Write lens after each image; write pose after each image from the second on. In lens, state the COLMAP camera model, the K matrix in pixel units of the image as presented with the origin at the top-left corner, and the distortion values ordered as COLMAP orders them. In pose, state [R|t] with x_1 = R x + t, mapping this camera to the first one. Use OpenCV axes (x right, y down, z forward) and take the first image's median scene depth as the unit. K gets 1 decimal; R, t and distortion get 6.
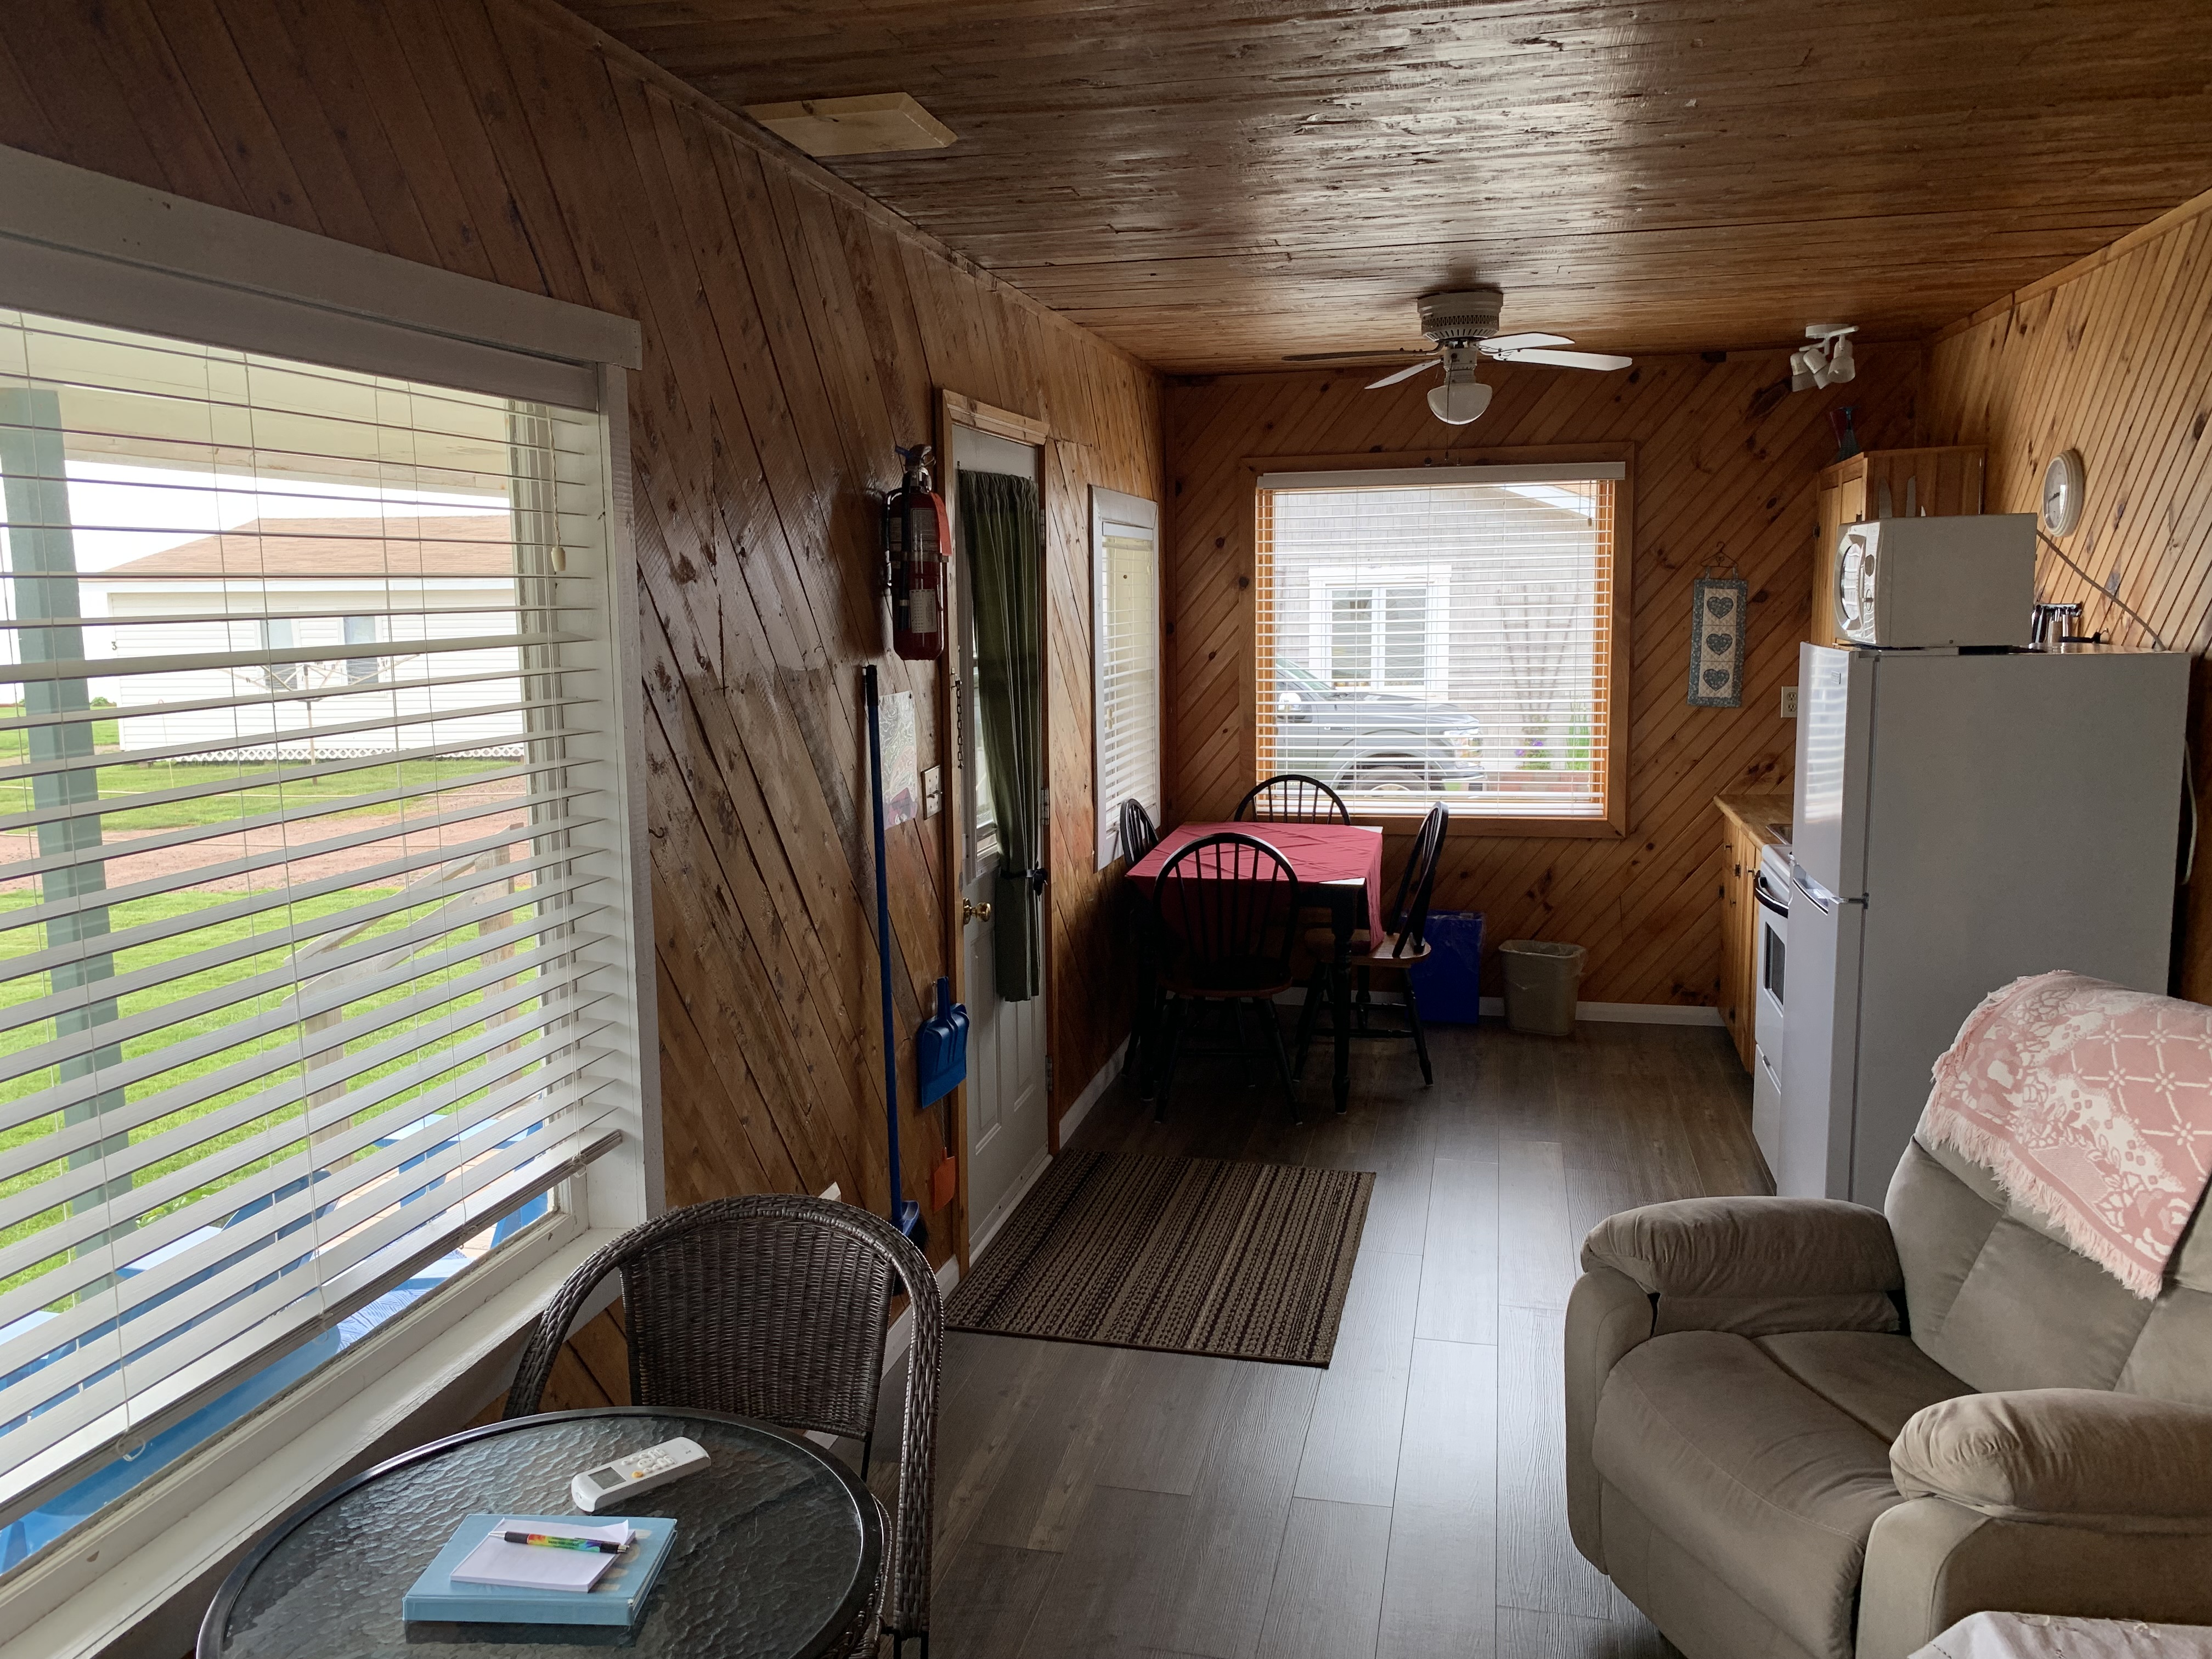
lens RADIAL K [[1692.6, 0, 1091.6], [0, 1692.6, 846.3], [0, 0, 1]] dist [0.059175, -0.074373]
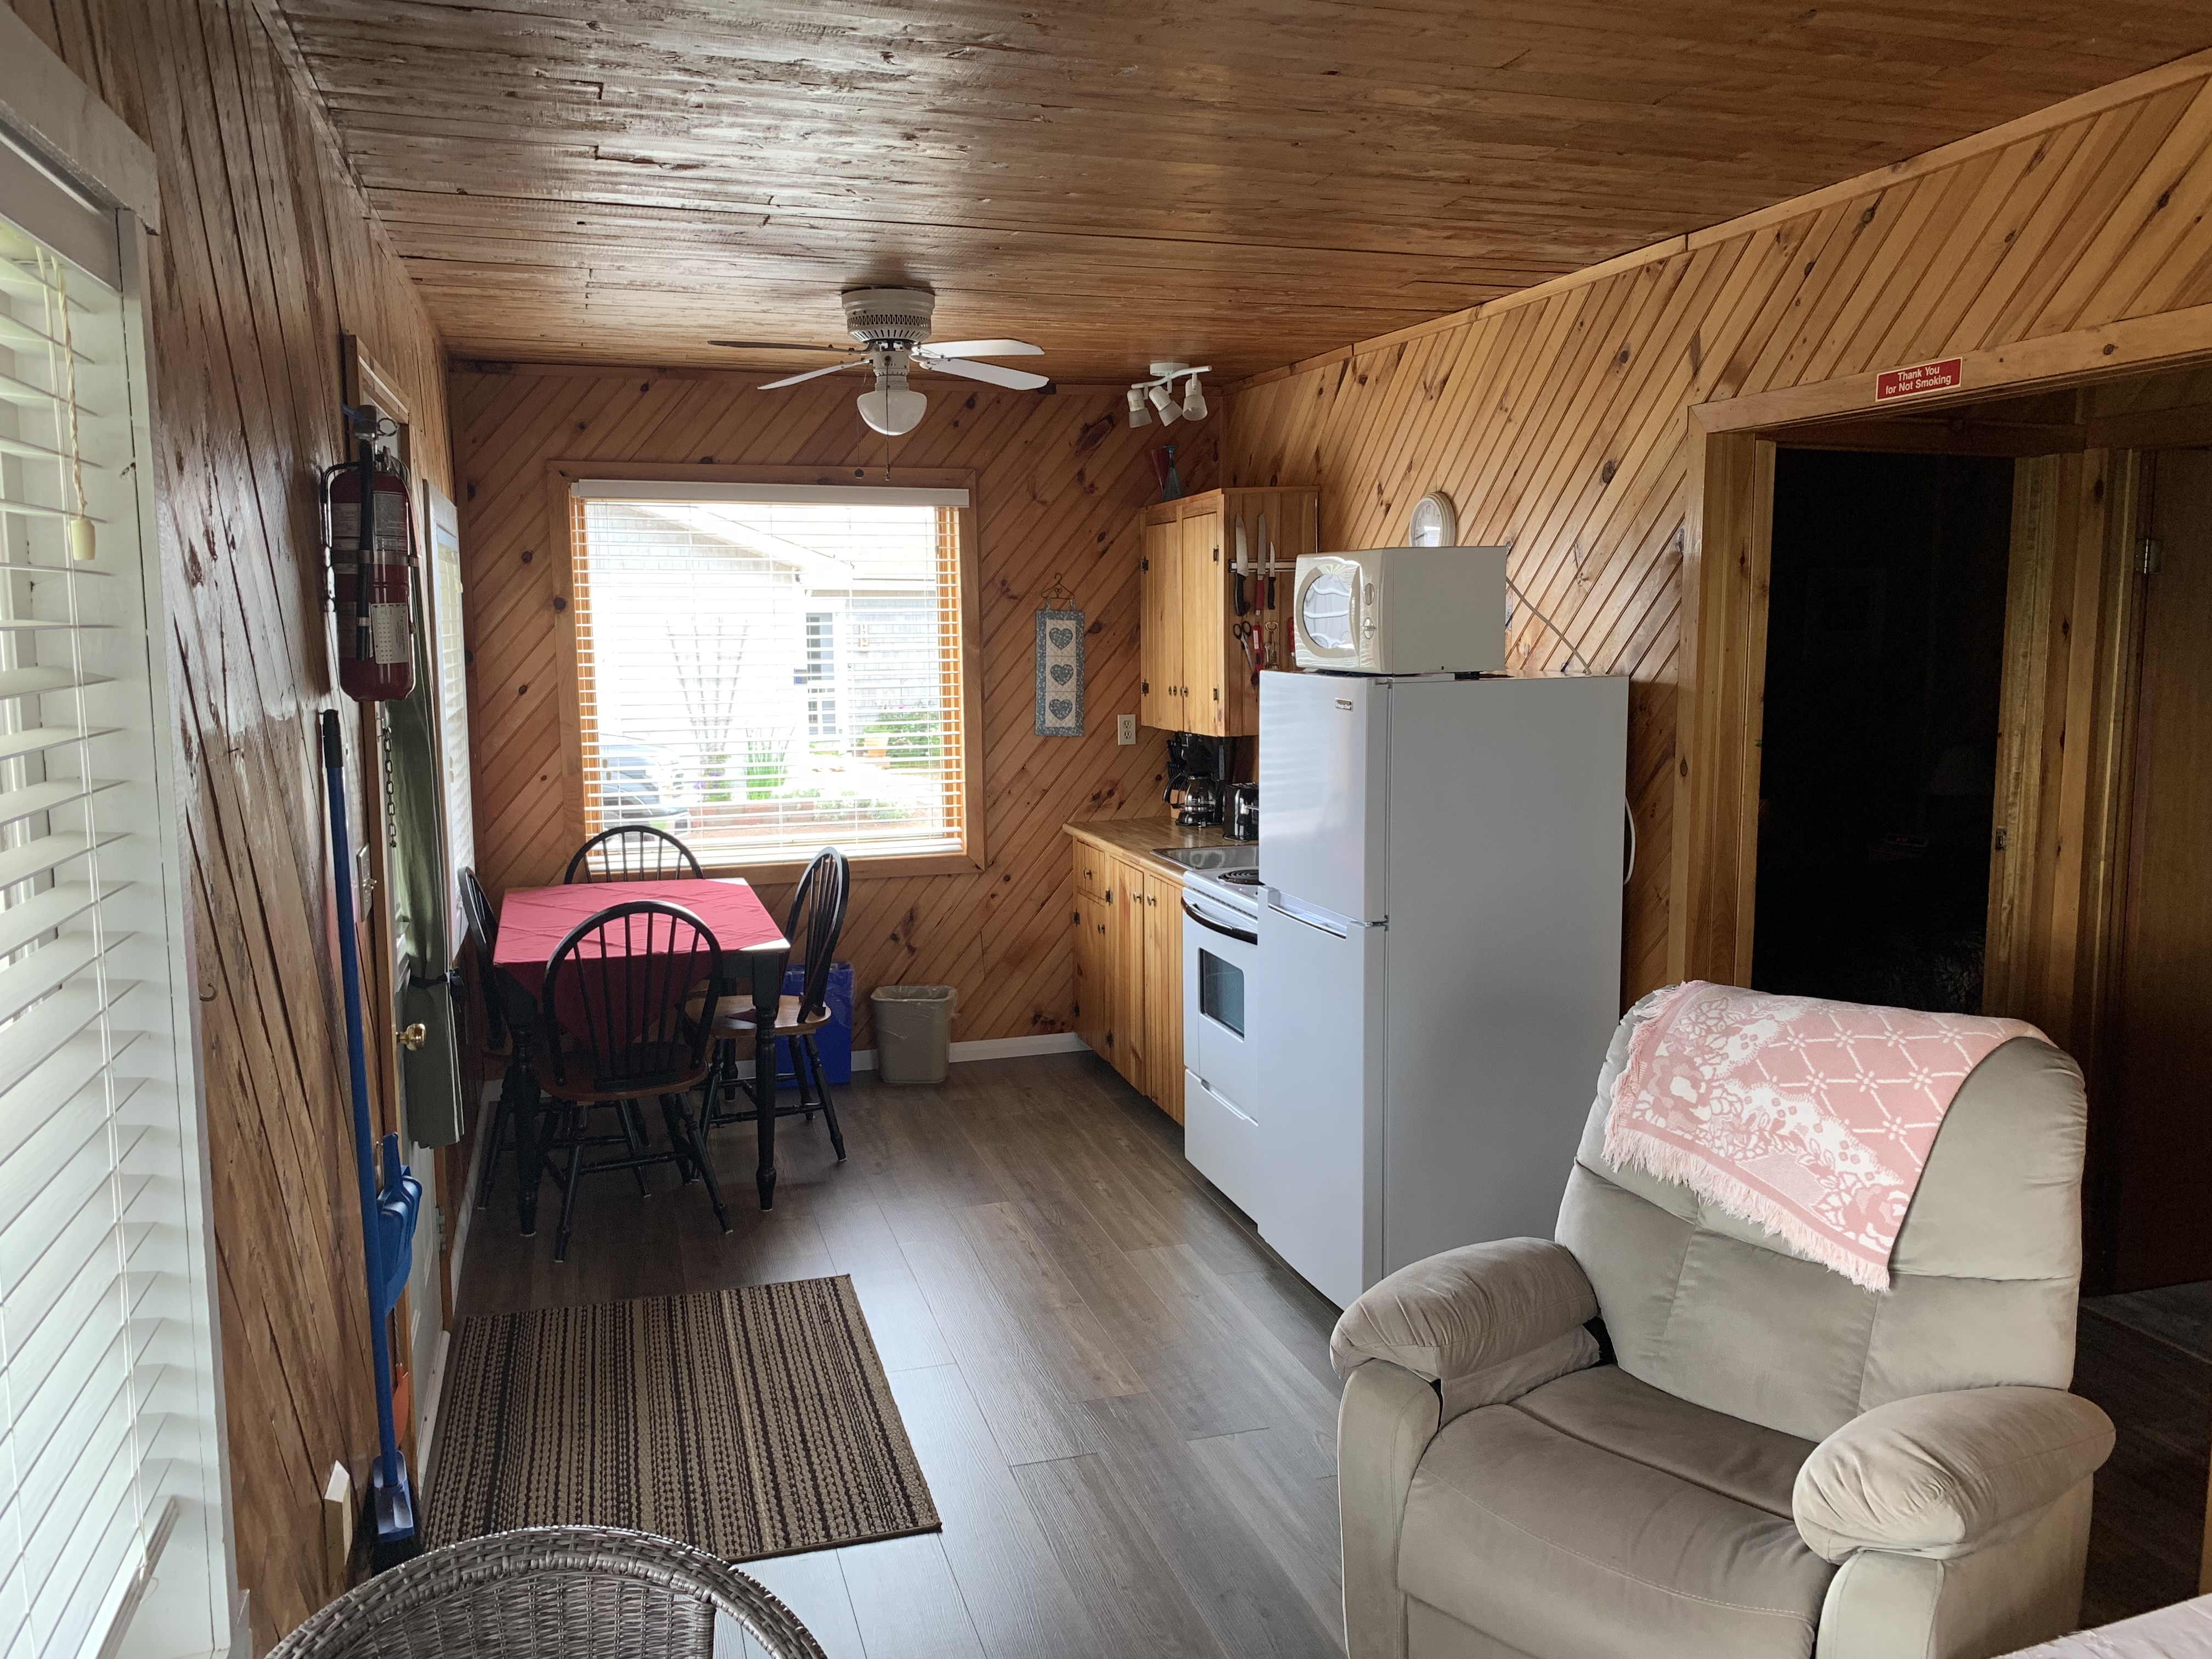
lens RADIAL K [[1692.6, 0, 1100.9], [0, 1692.6, 829.8], [0, 0, 1]] dist [0.059175, -0.074373]
pose [[0.862462, -0.056137, 0.502999, -0.147712], [0.070123, 0.997499, -0.008910, -0.019940], [-0.501241, 0.042956, 0.864241, 0.159357]]
